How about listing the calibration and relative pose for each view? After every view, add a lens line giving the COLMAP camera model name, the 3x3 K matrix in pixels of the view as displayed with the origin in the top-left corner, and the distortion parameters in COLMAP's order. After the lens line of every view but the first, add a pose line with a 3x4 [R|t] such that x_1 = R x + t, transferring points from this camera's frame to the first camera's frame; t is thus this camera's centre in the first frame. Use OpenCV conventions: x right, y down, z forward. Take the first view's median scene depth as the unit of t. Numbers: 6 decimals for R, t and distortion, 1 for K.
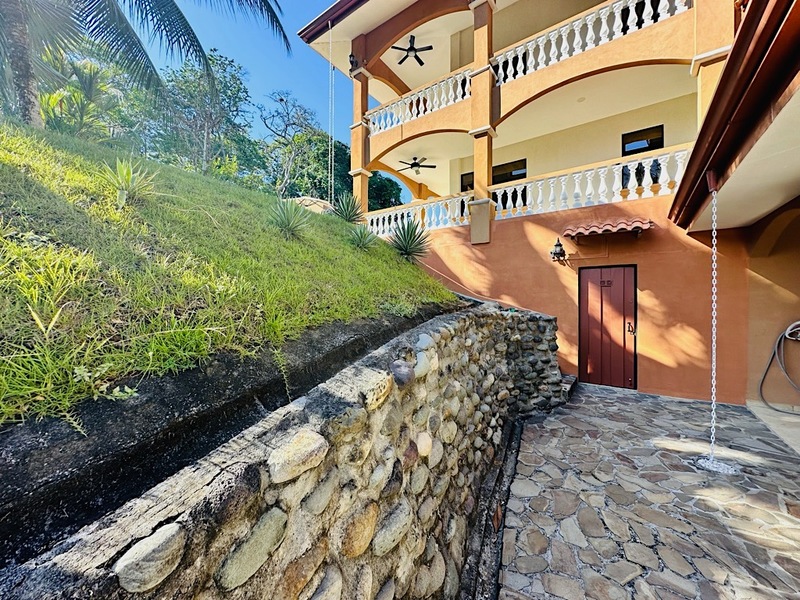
lens RADIAL K [[317.4, 0, 400.9], [0, 317.4, 301.7], [0, 0, 1]] dist [0.002350, -0.000445]
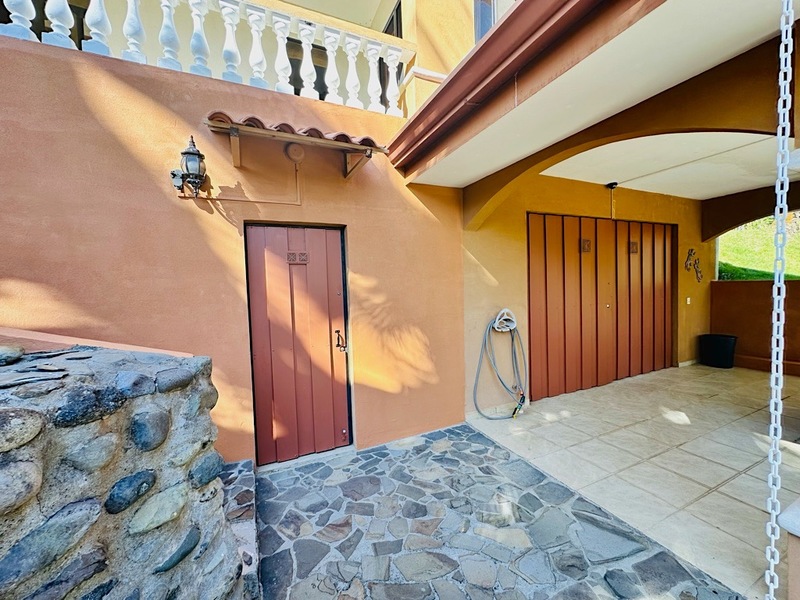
lens RADIAL K [[317.4, 0, 400.1], [0, 317.4, 298.9], [0, 0, 1]] dist [0.002350, -0.000445]
pose [[0.493105, -0.056131, 0.868157, 0.285419], [0.032723, 0.998407, 0.045967, -0.010949], [-0.869354, 0.005742, 0.494156, 0.615713]]
